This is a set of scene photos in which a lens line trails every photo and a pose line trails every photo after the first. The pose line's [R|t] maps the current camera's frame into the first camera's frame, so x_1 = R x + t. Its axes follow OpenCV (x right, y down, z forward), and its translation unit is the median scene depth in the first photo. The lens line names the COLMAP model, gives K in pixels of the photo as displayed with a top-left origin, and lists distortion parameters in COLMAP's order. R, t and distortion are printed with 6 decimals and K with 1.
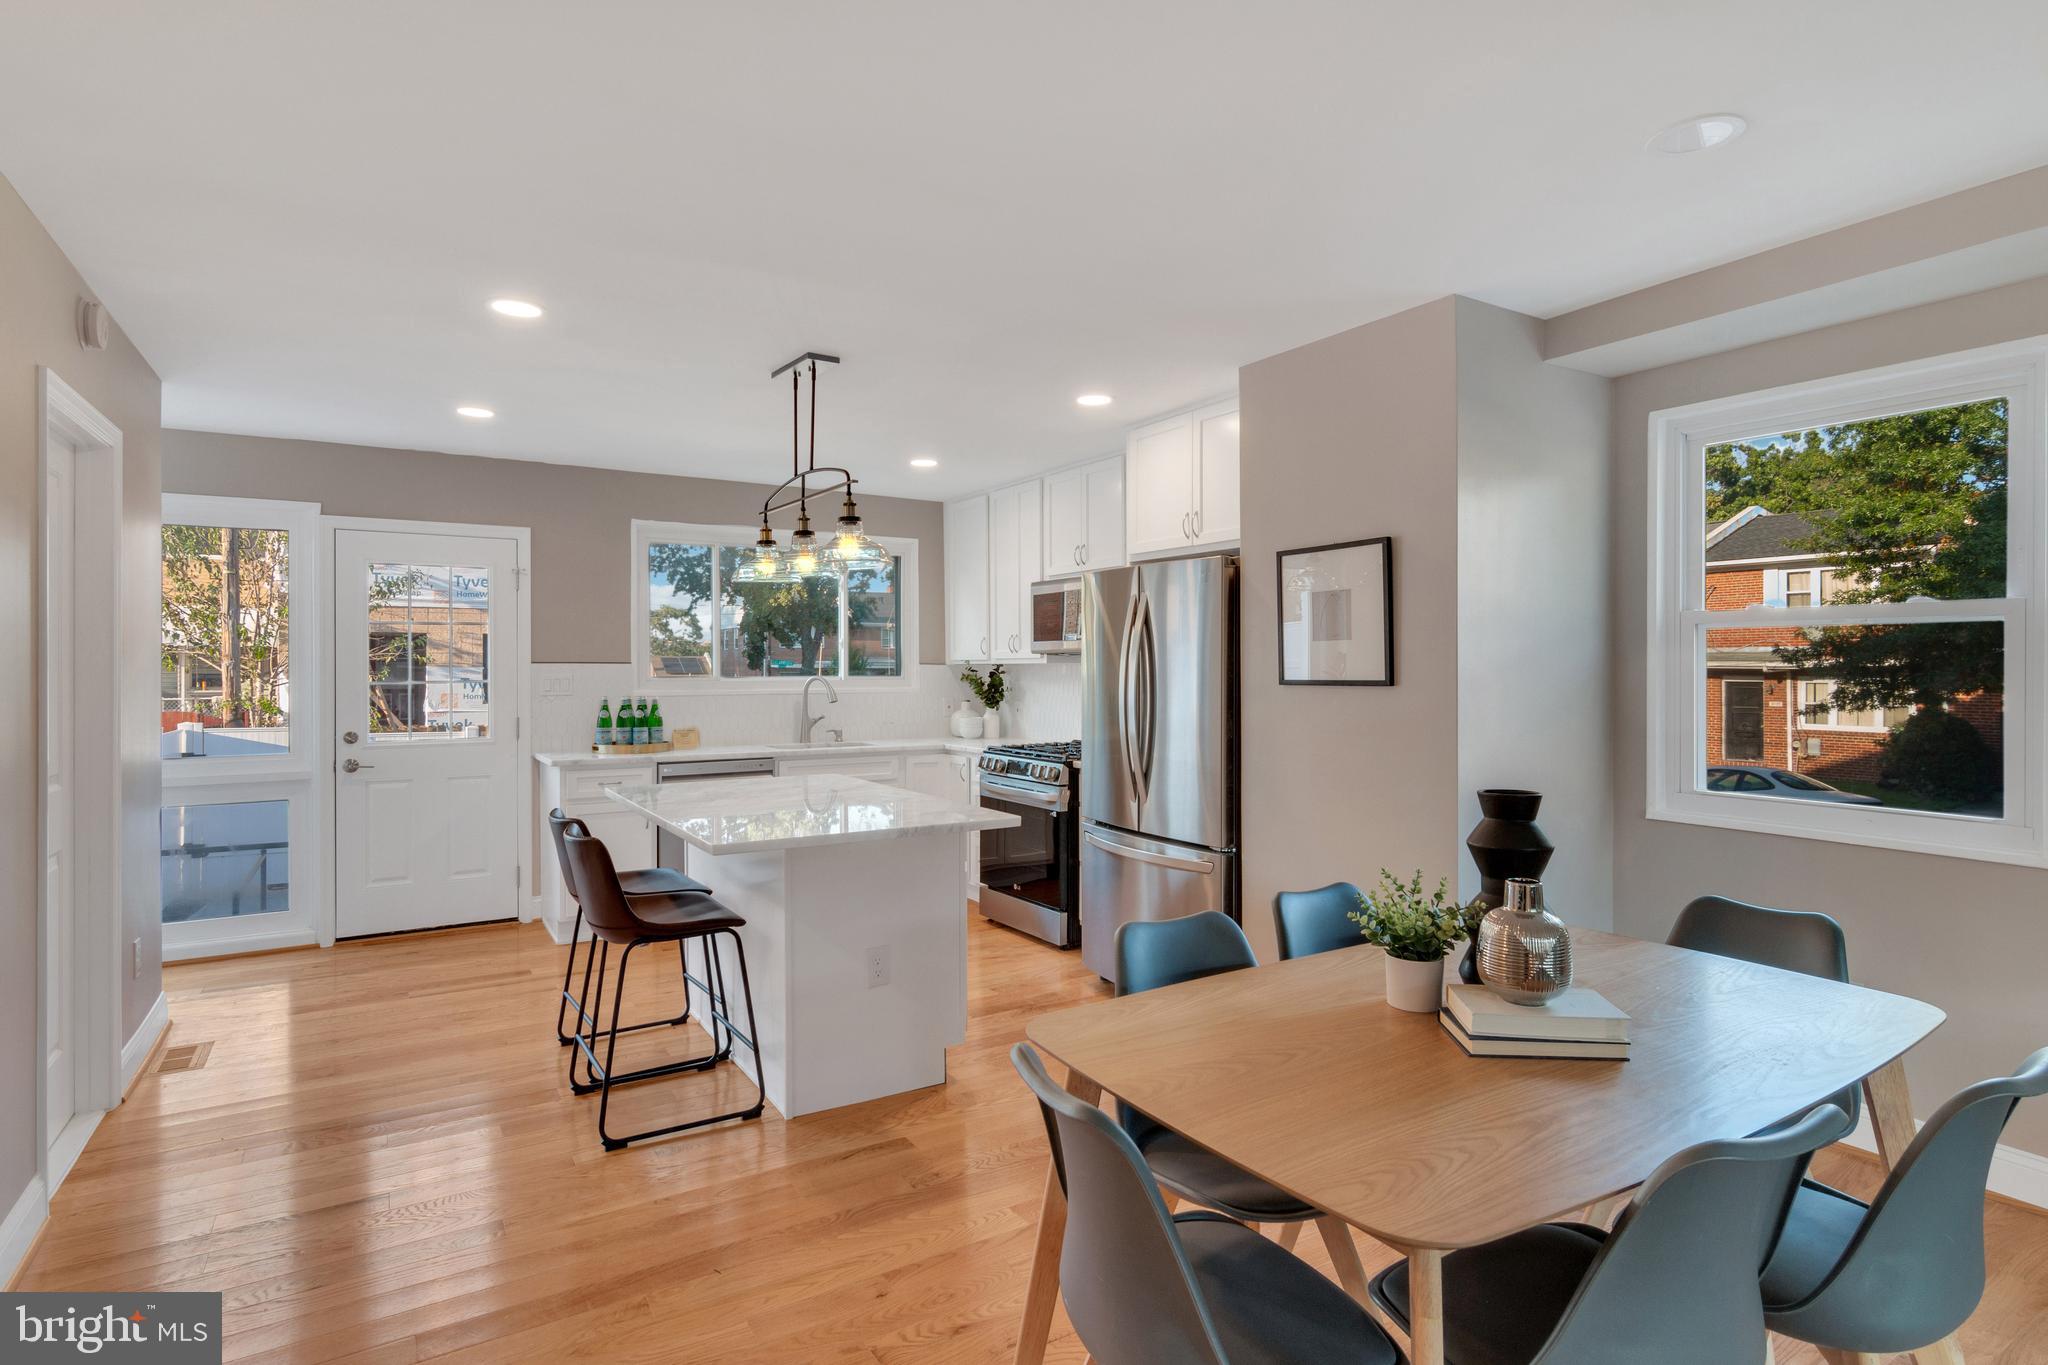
lens RADIAL K [[1038.4, 0, 1031.1], [0, 1038.4, 690.5], [0, 0, 1]] dist [-0.001092, -0.000279]
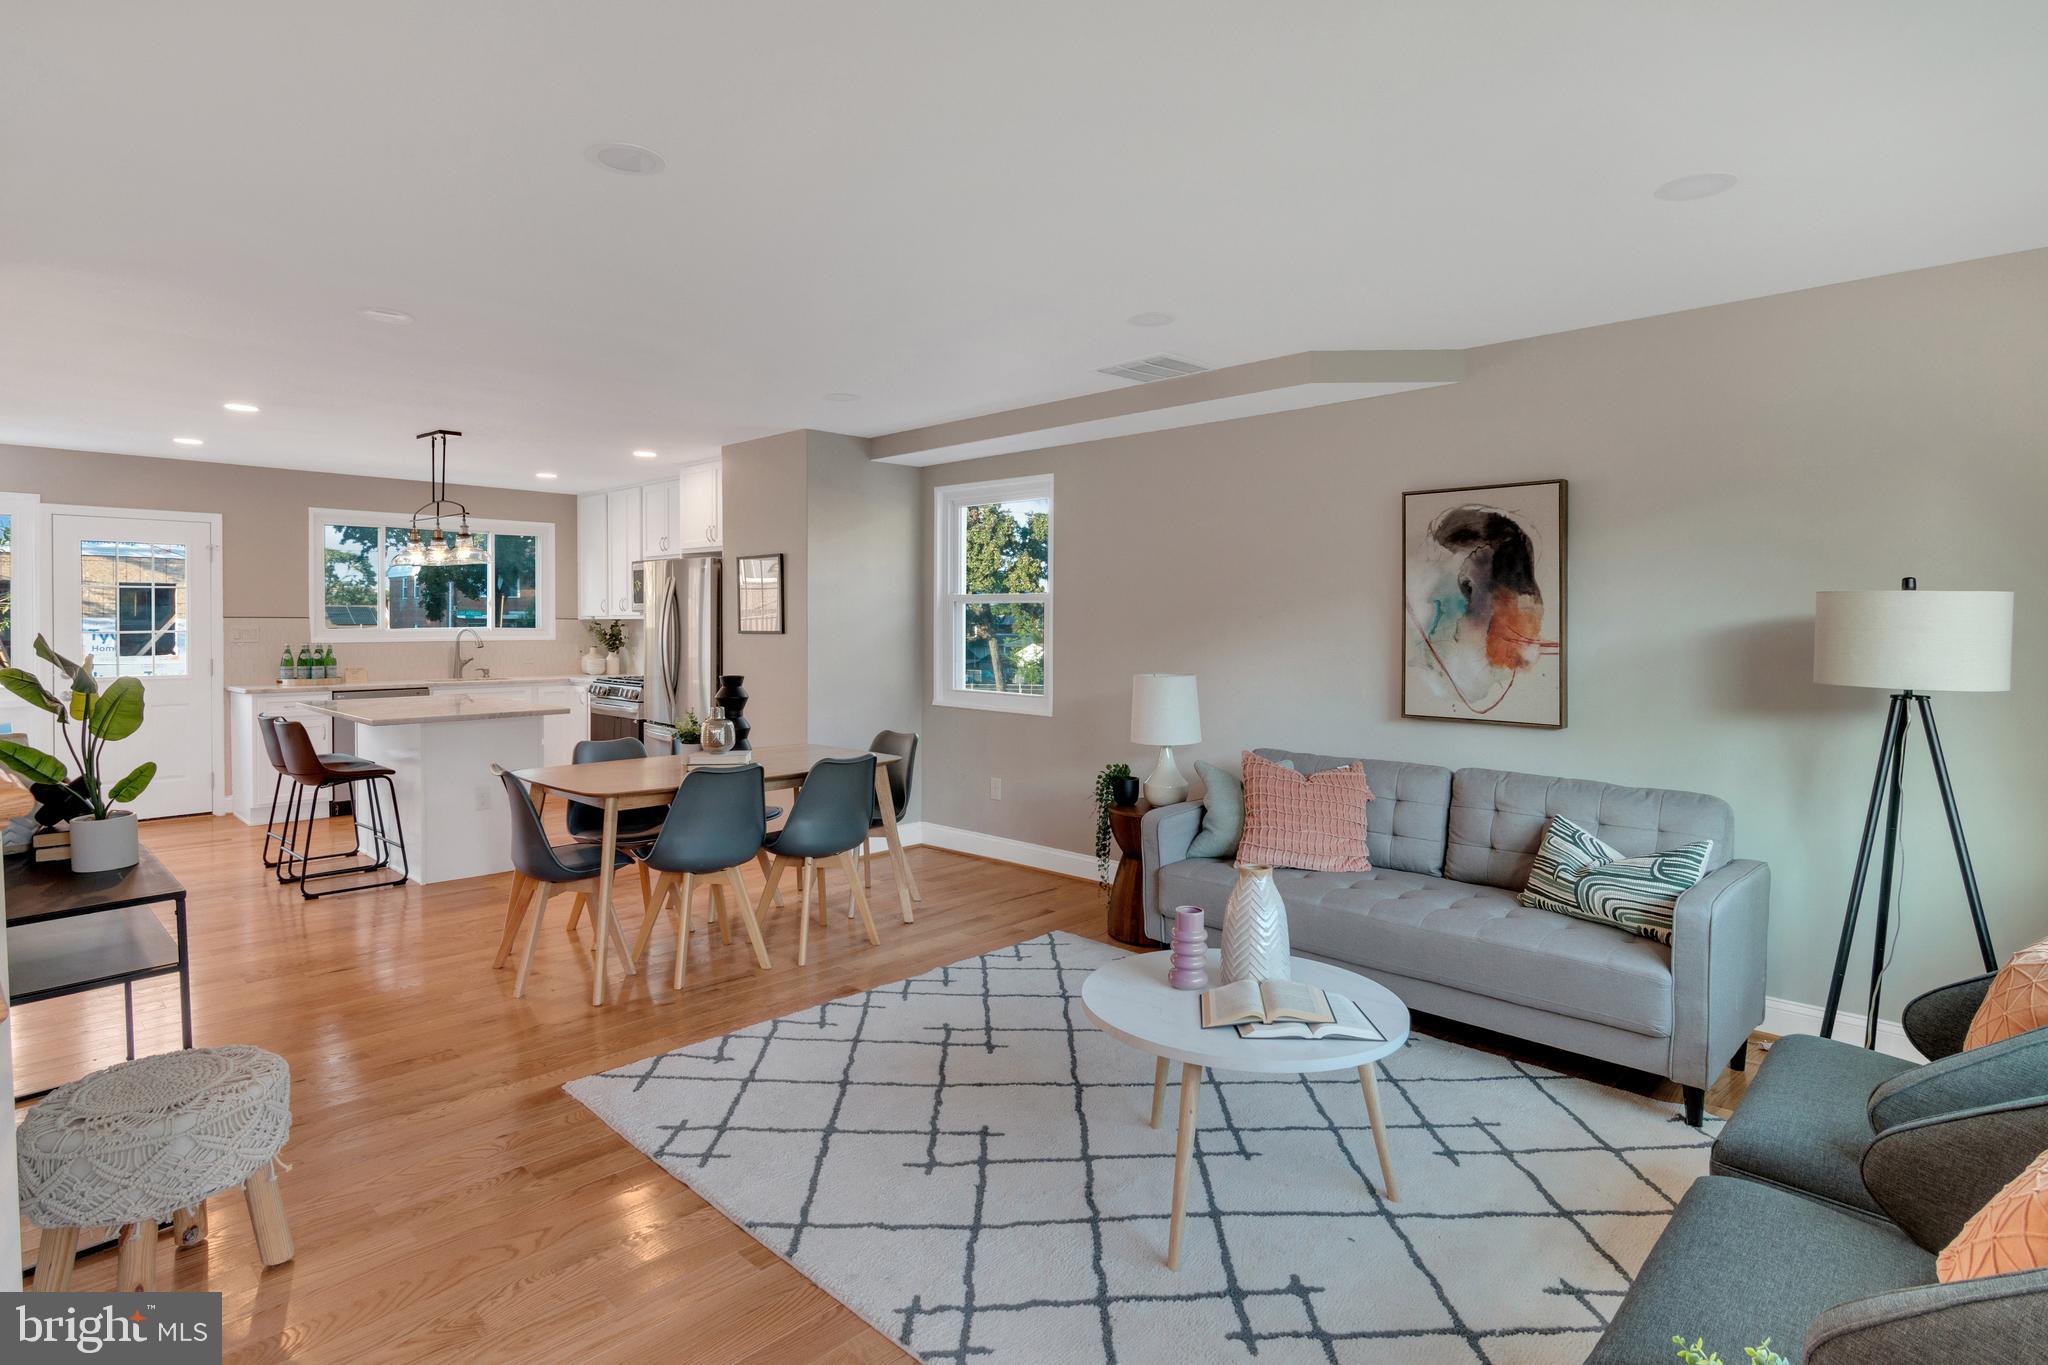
lens RADIAL K [[1051.5, 0, 1024.5], [0, 1051.5, 643.5], [0, 0, 1]] dist [-0.003362, -0.000820]
pose [[0.969889, -0.001489, 0.243543, 0.175354], [0.001274, 0.999999, 0.001040, 0.006181], [-0.243544, -0.000698, 0.969890, -0.526517]]
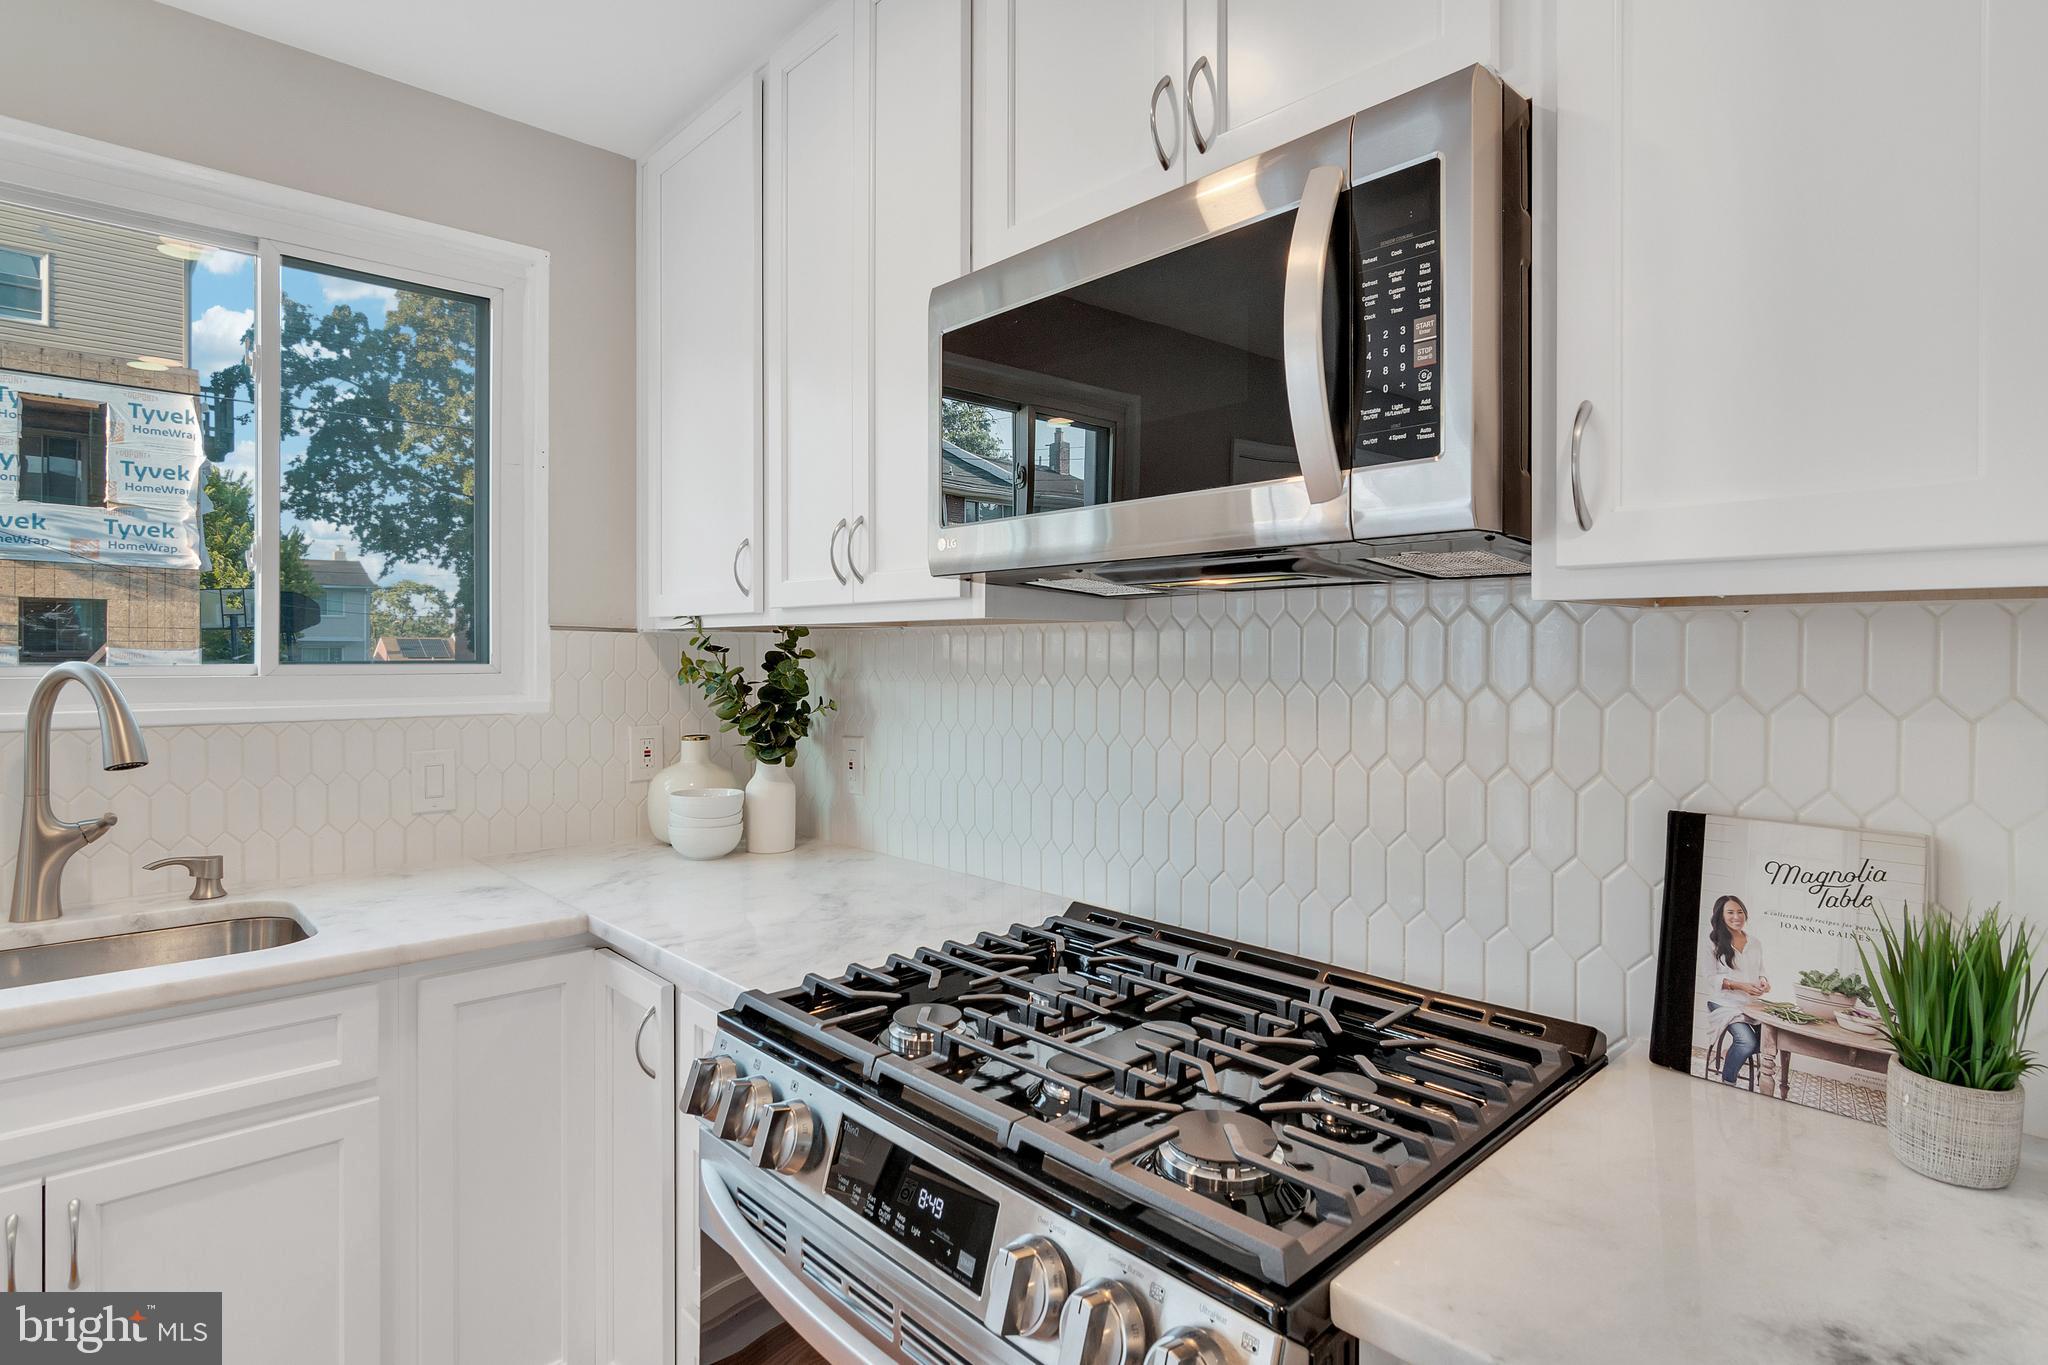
lens RADIAL K [[1048.3, 0, 1028.9], [0, 1048.3, 660.5], [0, 0, 1]] dist [-0.004275, 0.003077]
pose [[0.982558, 0.005342, 0.185877, -0.023750], [-0.002344, 0.999864, -0.016344, -0.012128], [-0.185939, 0.015624, 0.982437, 0.786224]]
